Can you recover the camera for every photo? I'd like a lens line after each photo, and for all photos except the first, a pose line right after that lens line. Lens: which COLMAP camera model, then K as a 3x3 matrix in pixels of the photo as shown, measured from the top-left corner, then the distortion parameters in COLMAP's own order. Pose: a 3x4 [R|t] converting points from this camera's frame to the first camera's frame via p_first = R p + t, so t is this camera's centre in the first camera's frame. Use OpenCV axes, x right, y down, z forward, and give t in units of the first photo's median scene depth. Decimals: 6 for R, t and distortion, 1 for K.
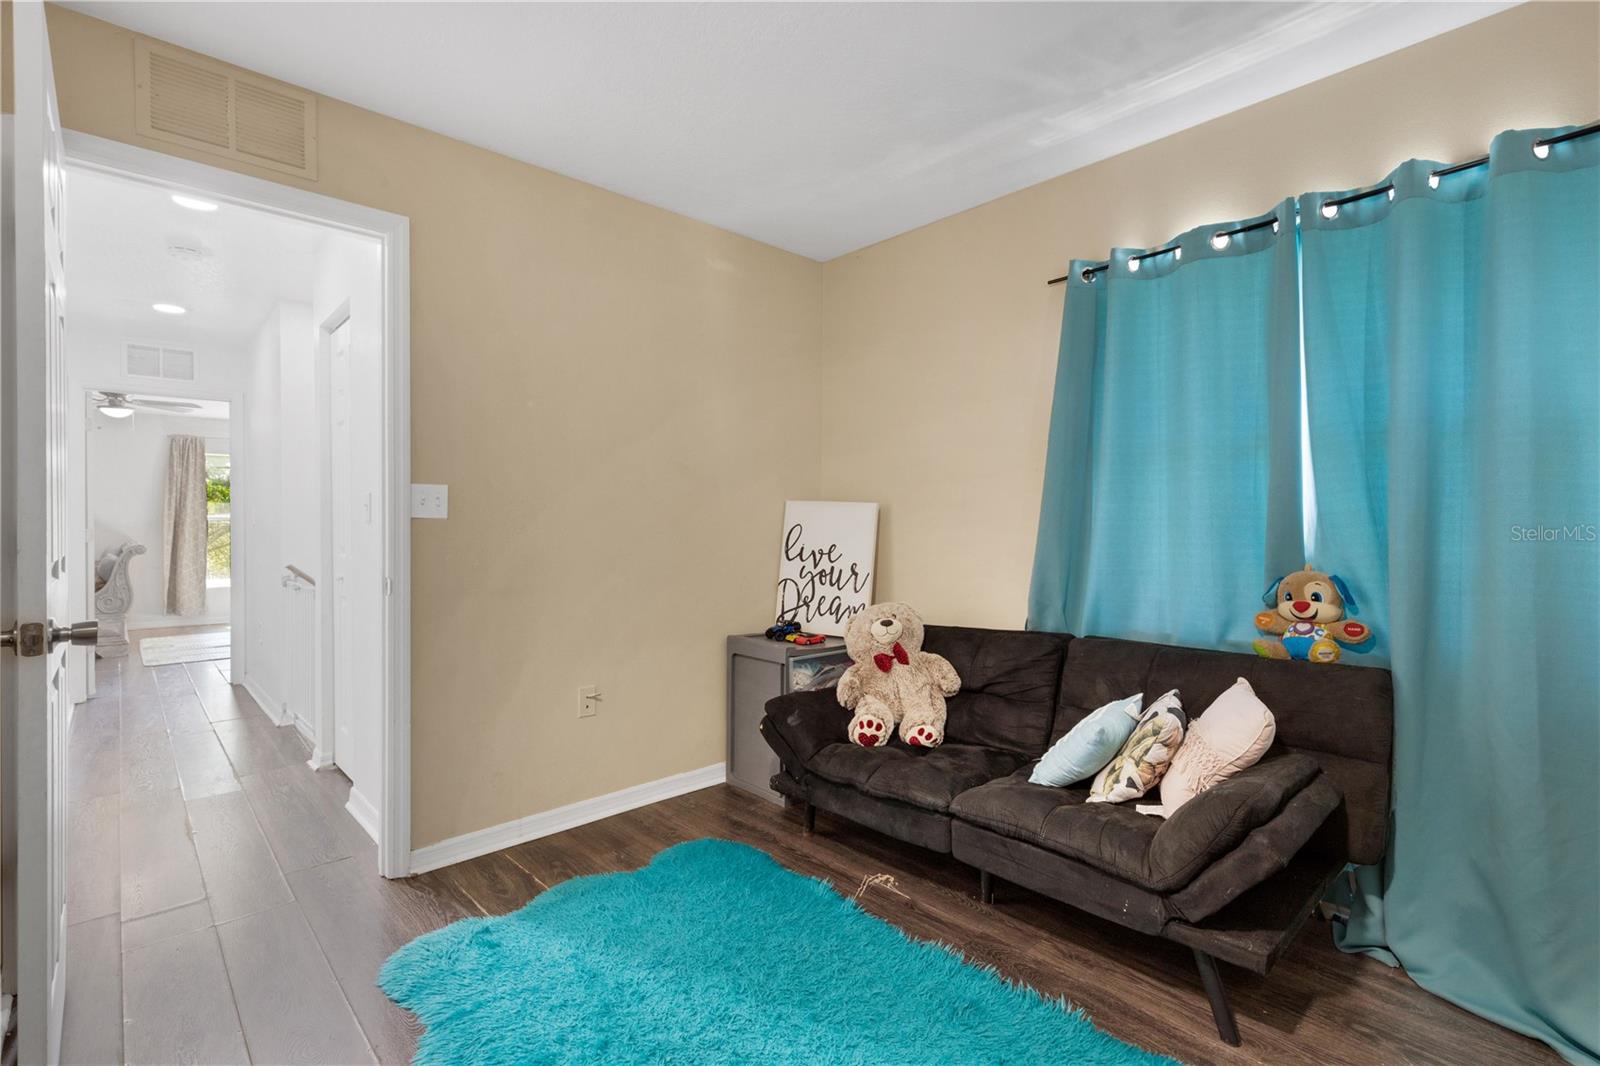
lens RADIAL K [[738.4, 0, 816.9], [0, 738.4, 528.1], [0, 0, 1]] dist [0.007772, -0.002380]
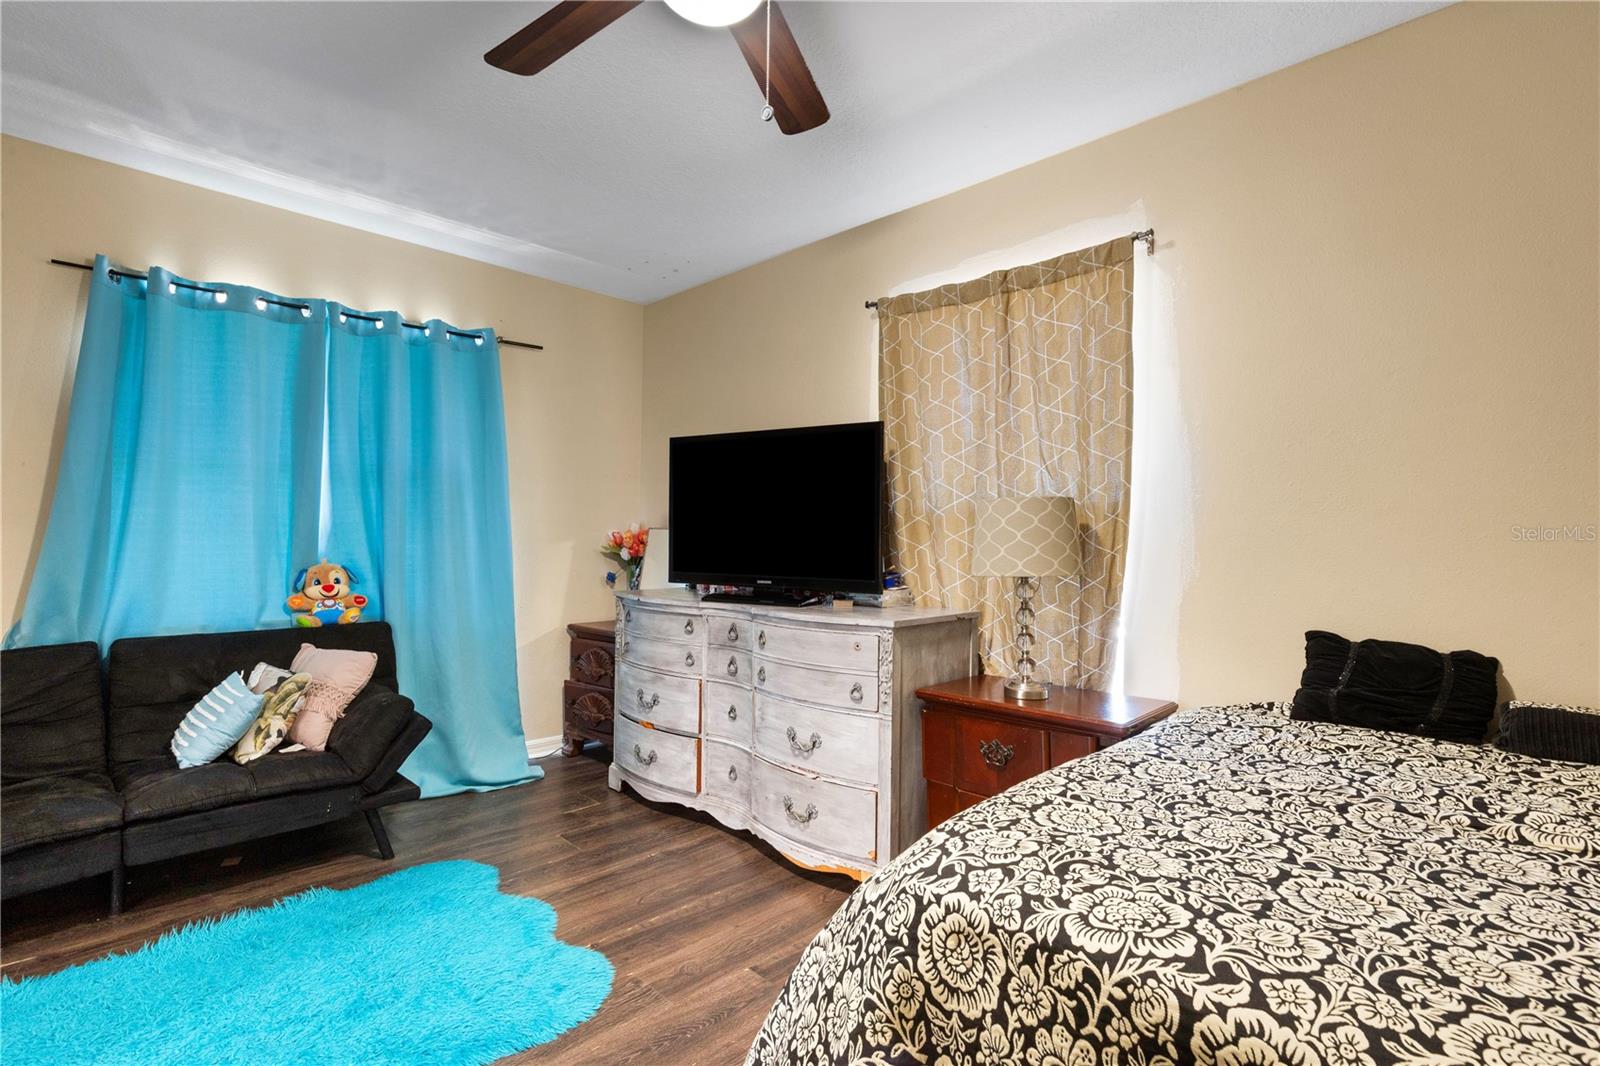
lens RADIAL K [[738.4, 0, 795.1], [0, 738.4, 535.1], [0, 0, 1]] dist [0.007772, -0.002380]
pose [[-0.032350, 0.000953, 0.999476, -0.813220], [-0.009629, 0.999953, -0.001265, -0.003683], [-0.999430, -0.009665, -0.032339, 0.145746]]
